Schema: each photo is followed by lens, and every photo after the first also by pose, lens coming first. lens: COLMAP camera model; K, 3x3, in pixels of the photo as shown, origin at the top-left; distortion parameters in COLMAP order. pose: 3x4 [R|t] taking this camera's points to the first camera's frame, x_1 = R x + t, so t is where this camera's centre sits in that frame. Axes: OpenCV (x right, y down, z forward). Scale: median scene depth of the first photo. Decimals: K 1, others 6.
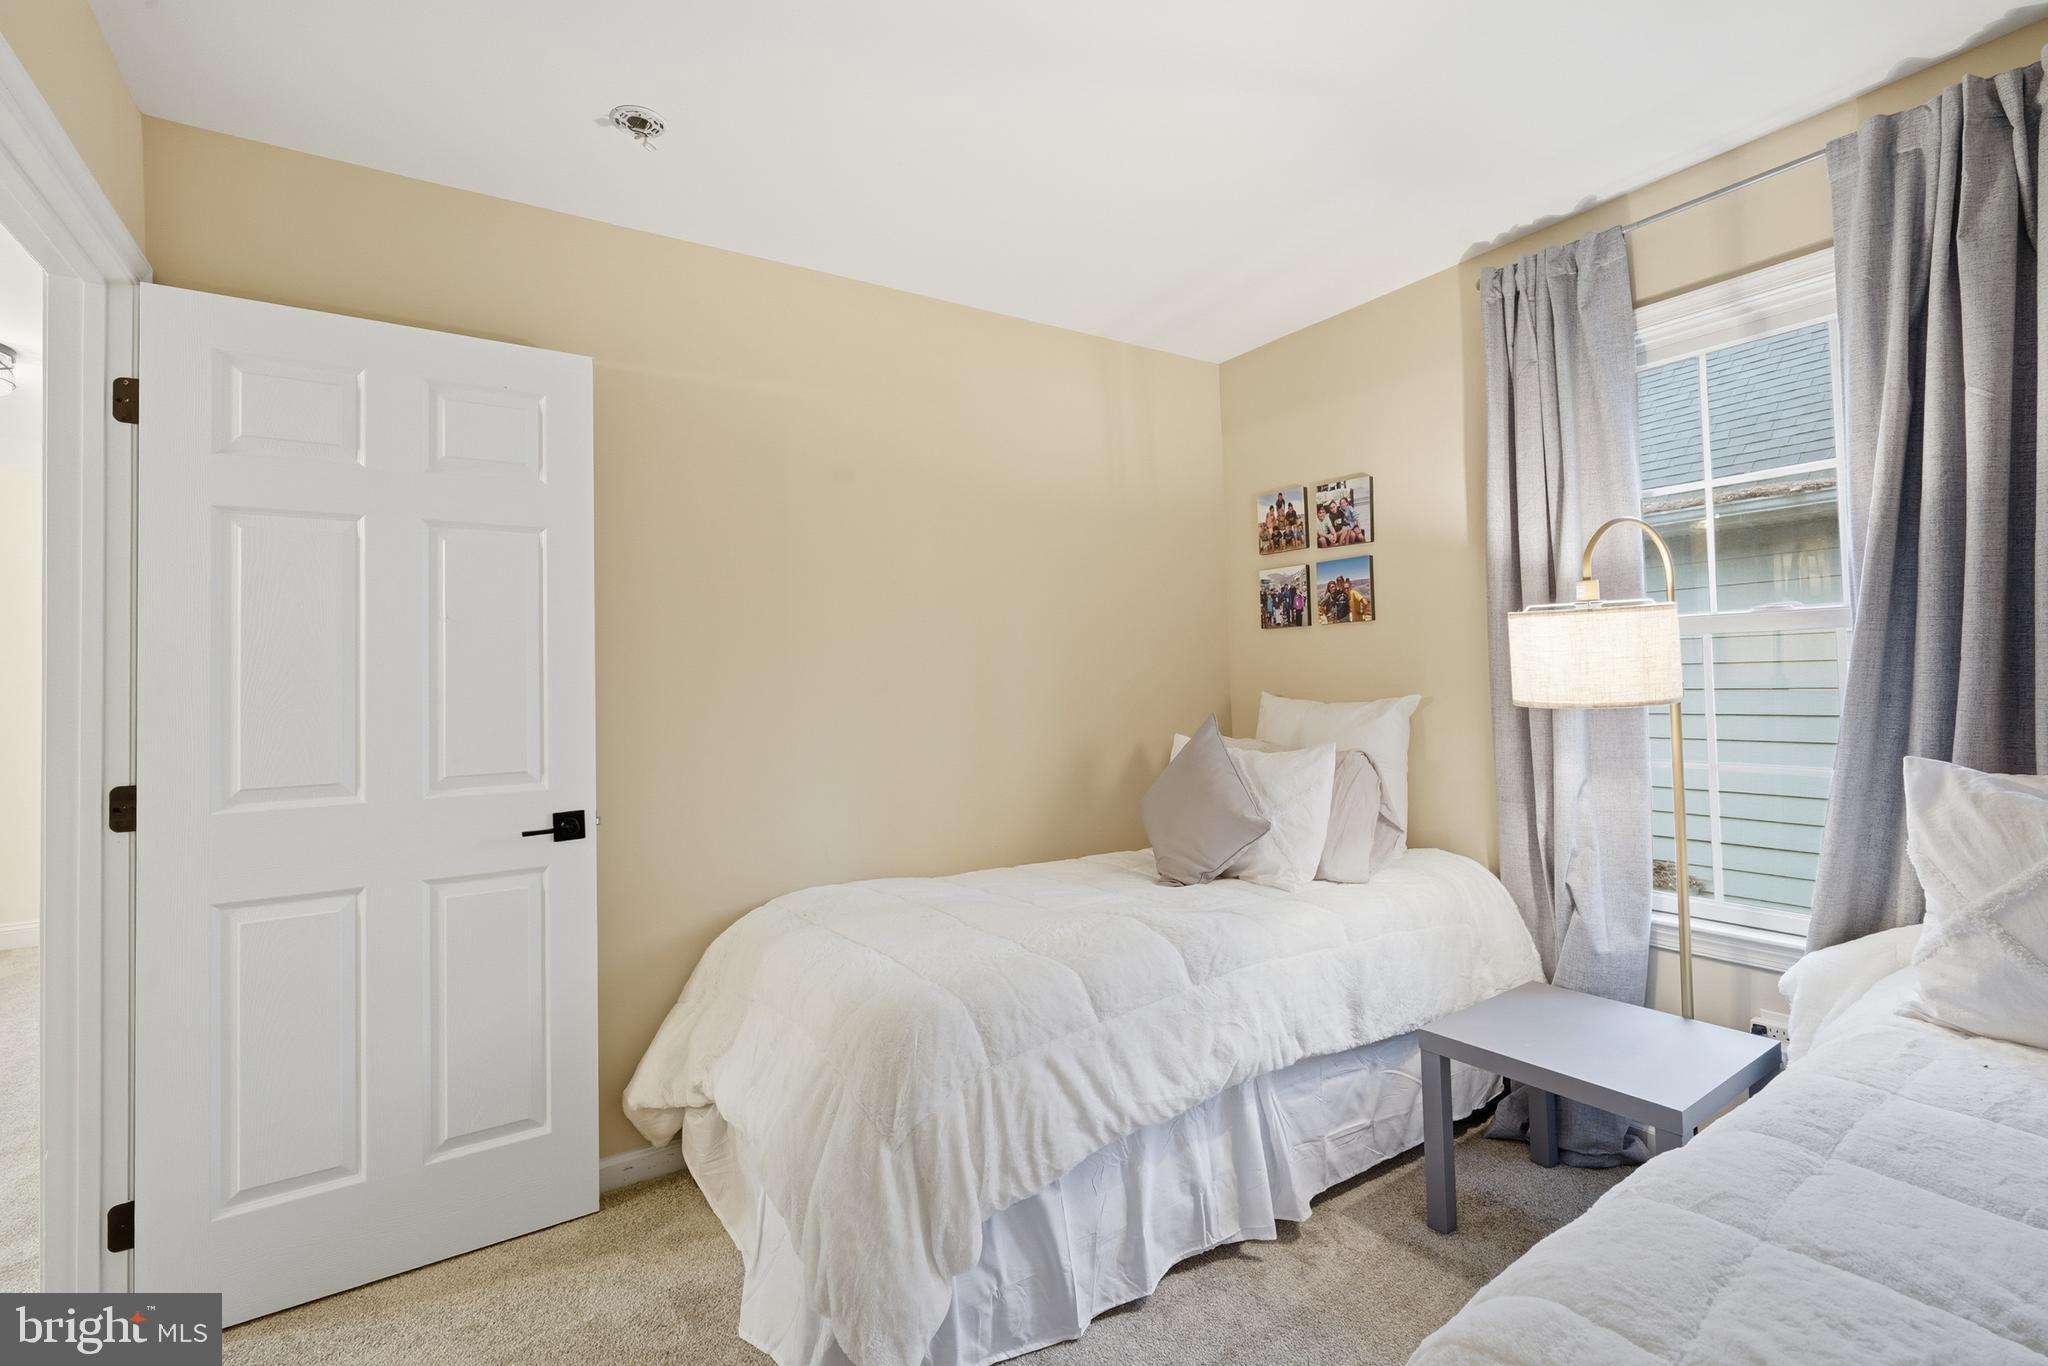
lens RADIAL K [[881.9, 0, 1020.3], [0, 881.9, 695.9], [0, 0, 1]] dist [-0.006918, 0.000736]
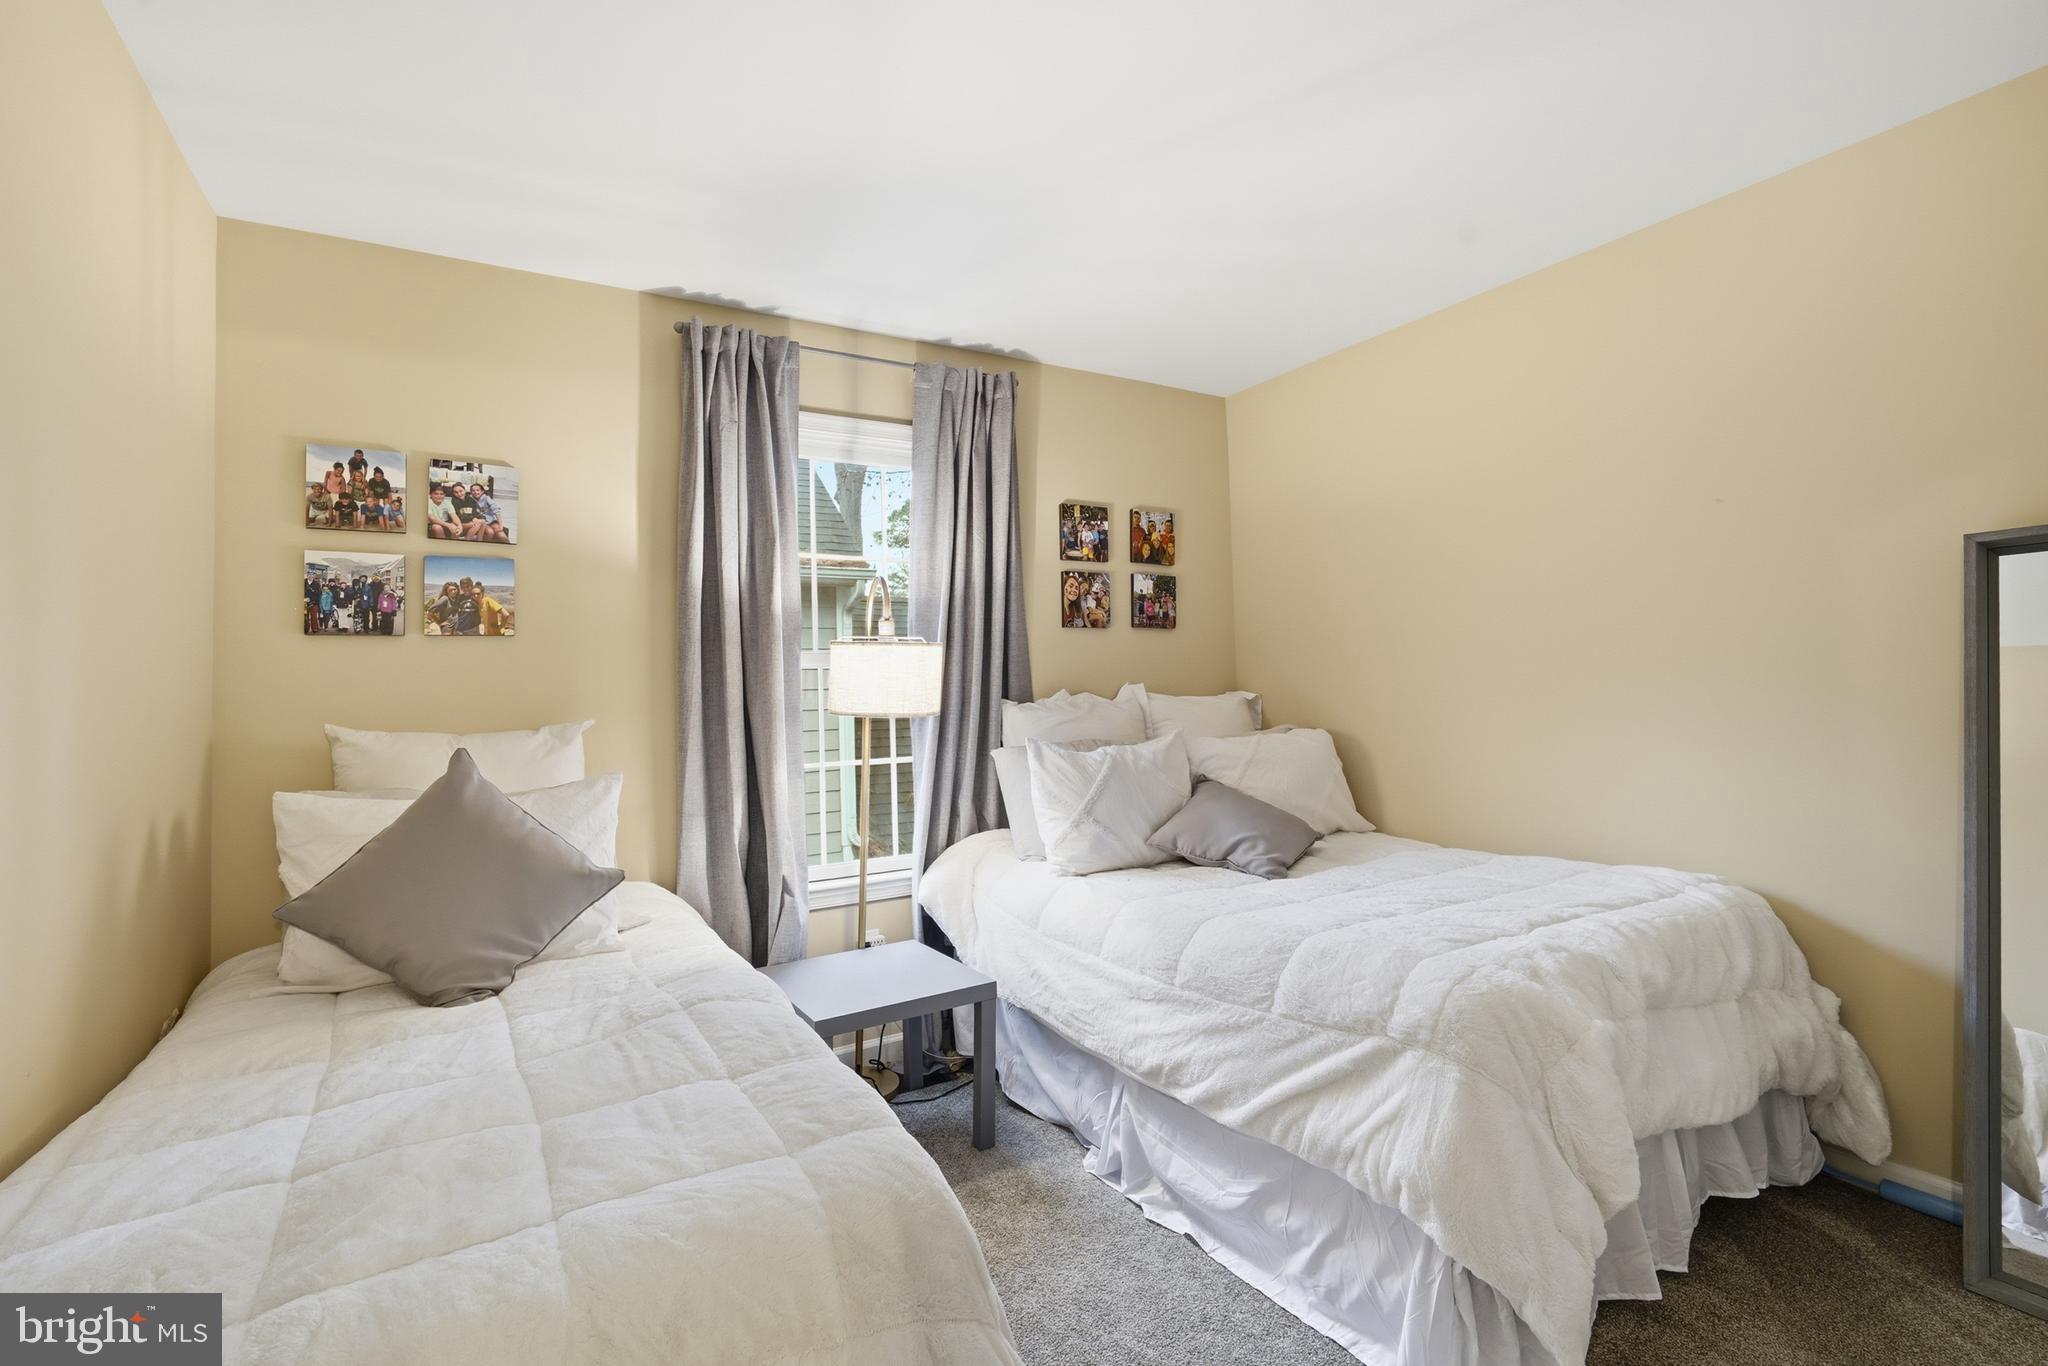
lens RADIAL K [[881.9, 0, 1020.3], [0, 881.9, 695.9], [0, 0, 1]] dist [-0.006918, 0.000736]
pose [[0.091104, 0.024765, 0.995533, -0.393127], [0.044870, 0.998573, -0.028946, 0.018625], [-0.994830, 0.047307, 0.089863, 0.426944]]
